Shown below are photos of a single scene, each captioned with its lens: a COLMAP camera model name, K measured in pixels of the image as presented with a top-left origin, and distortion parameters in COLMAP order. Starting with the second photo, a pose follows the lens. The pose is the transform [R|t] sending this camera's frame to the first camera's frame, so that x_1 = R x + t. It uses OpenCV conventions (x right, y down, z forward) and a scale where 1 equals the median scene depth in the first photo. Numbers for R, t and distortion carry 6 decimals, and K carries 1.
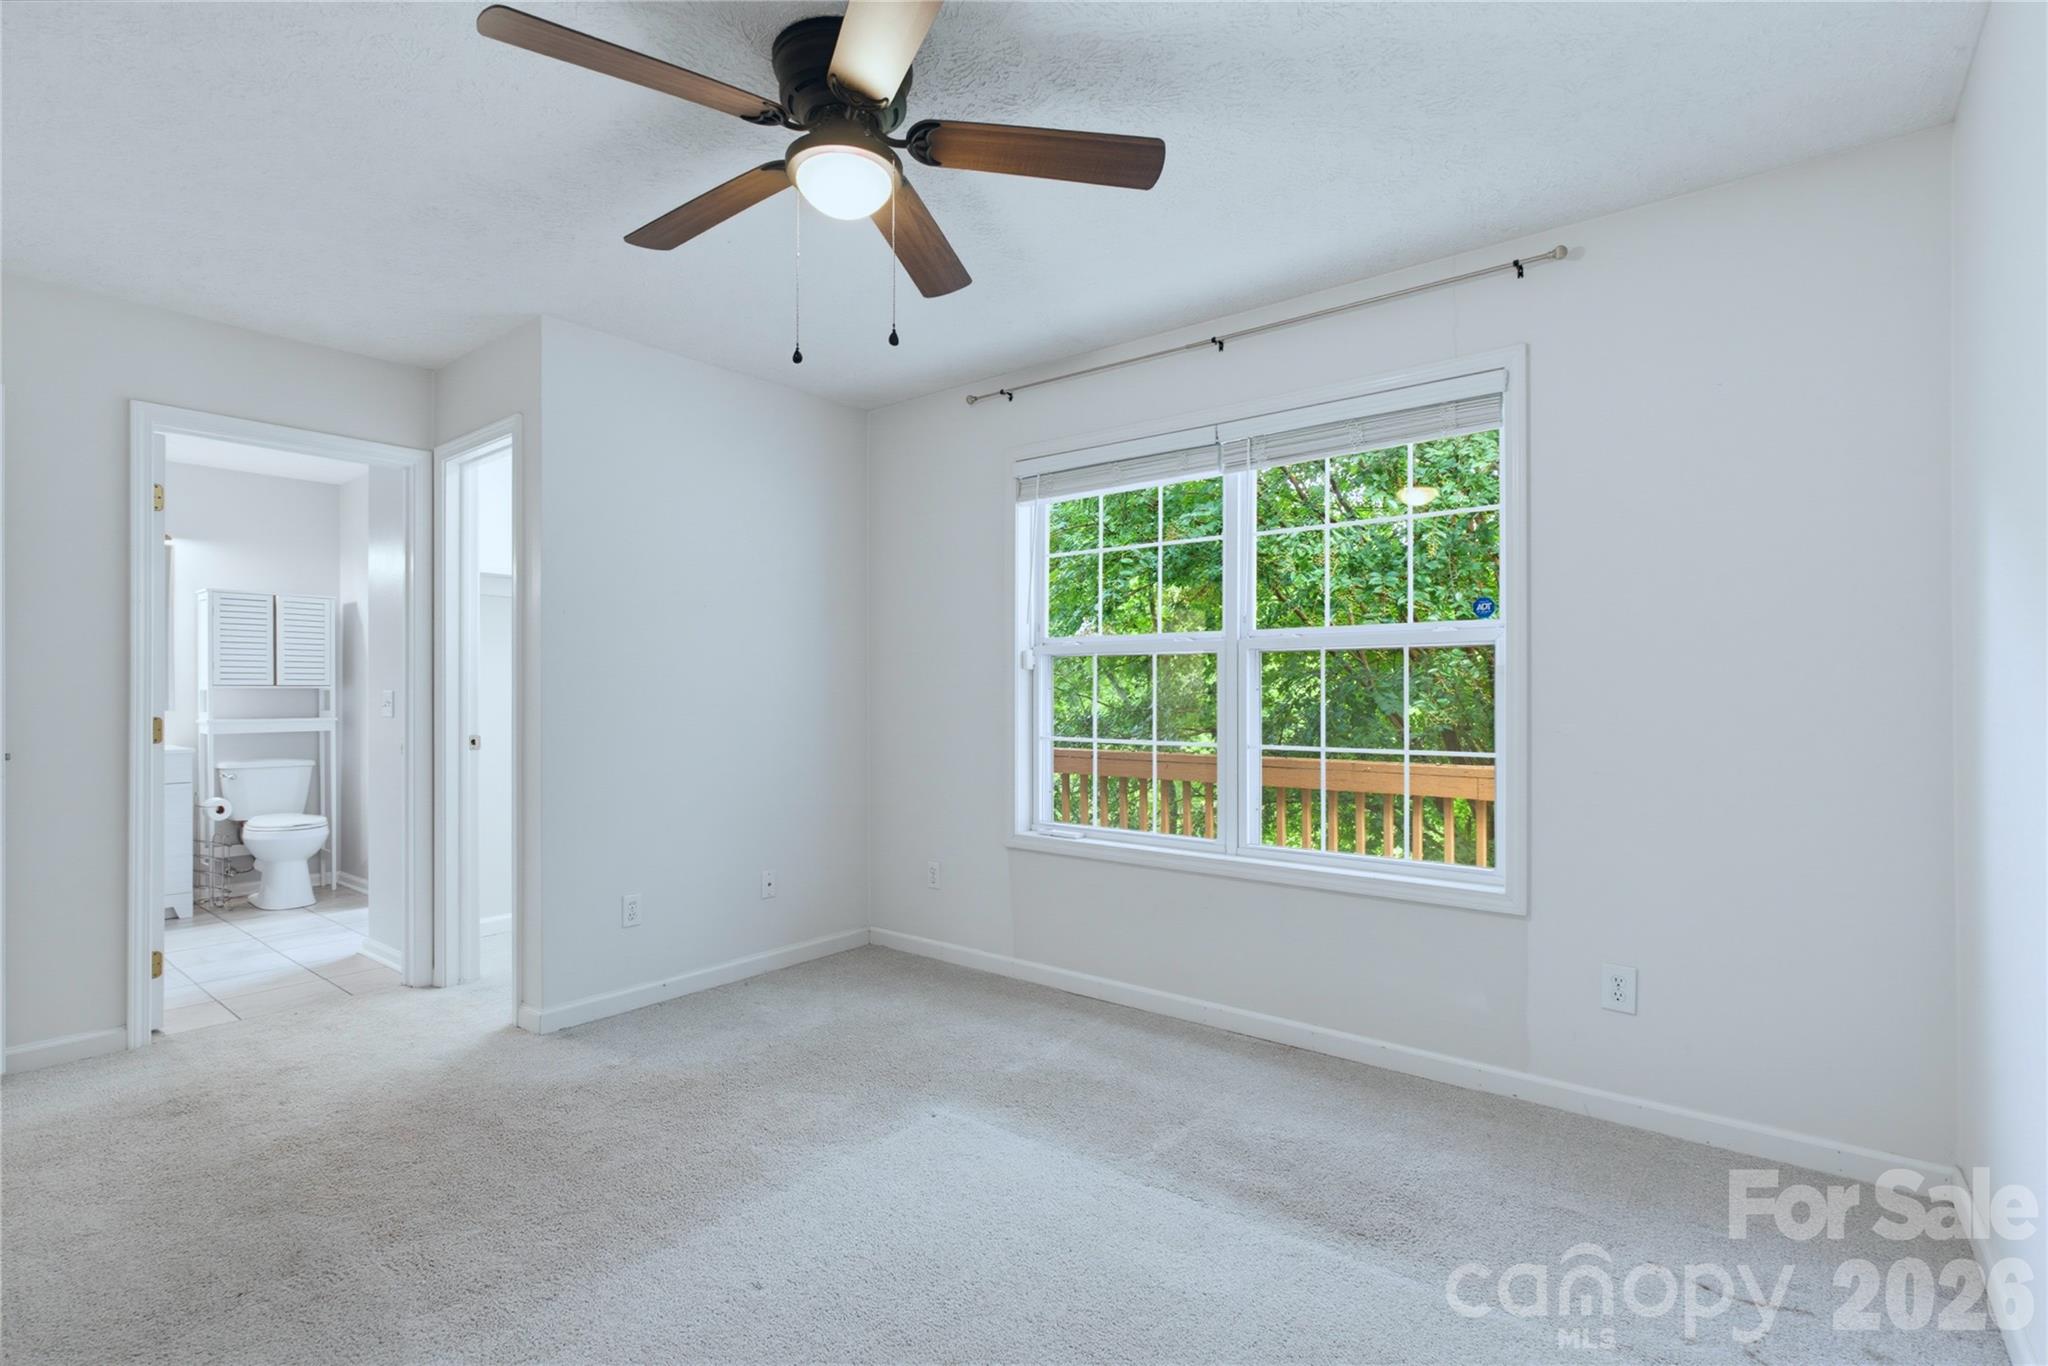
lens RADIAL K [[961.0, 0, 1027.6], [0, 961.0, 690.4], [0, 0, 1]] dist [0.000620, 0.000073]
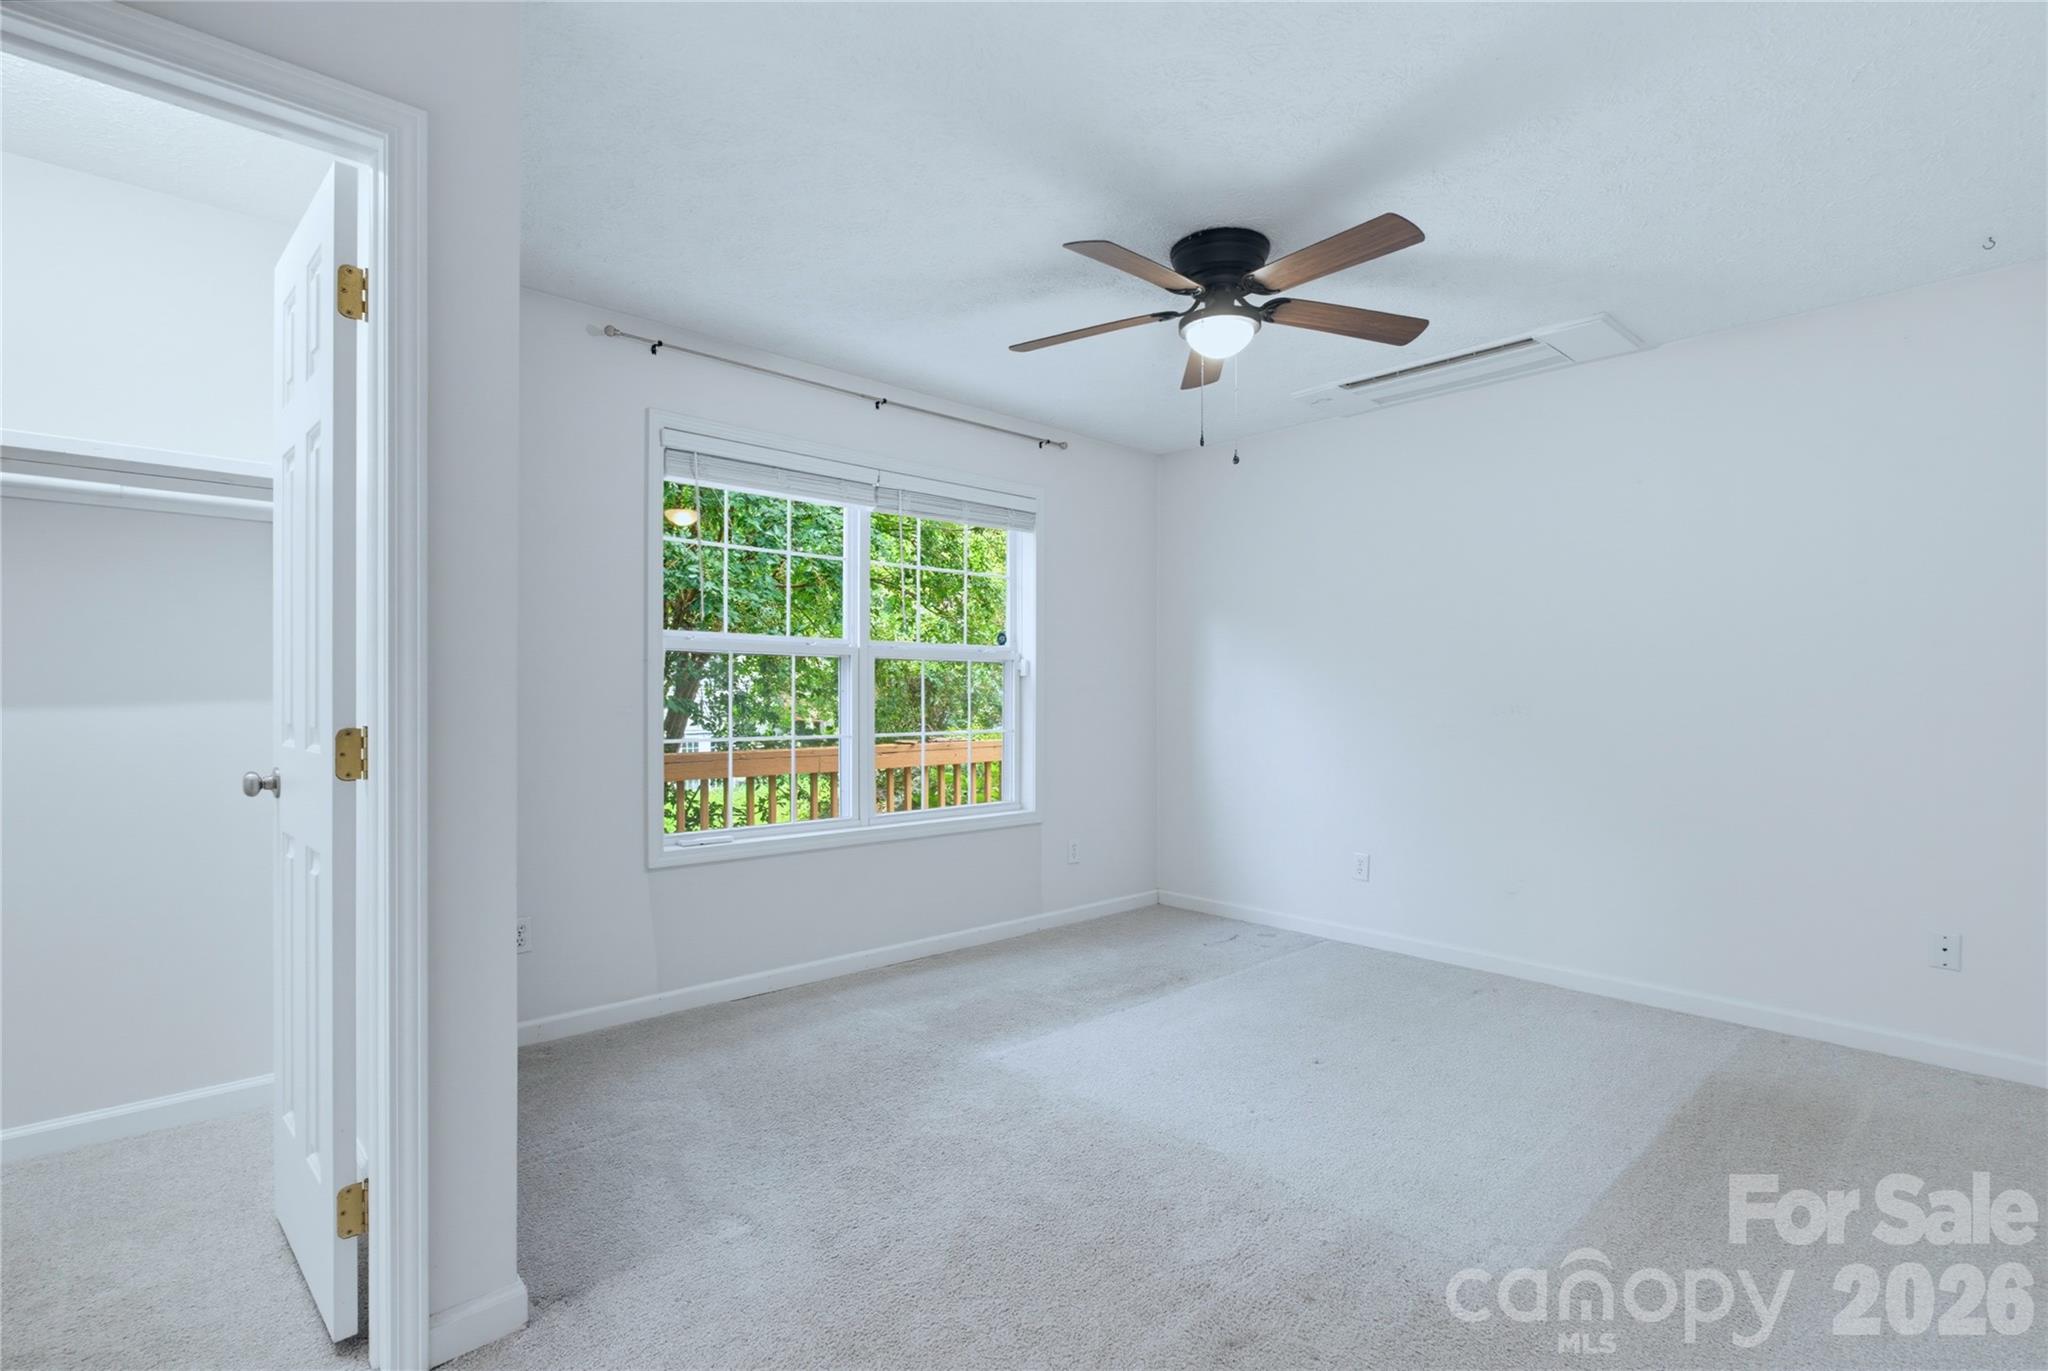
lens RADIAL K [[961.0, 0, 1027.6], [0, 961.0, 692.9], [0, 0, 1]] dist [0.000620, 0.000073]
pose [[0.157248, 0.003168, 0.987554, -0.952236], [-0.003534, 0.999990, -0.002645, 0.007051], [-0.987553, -0.003074, 0.157258, 0.612336]]
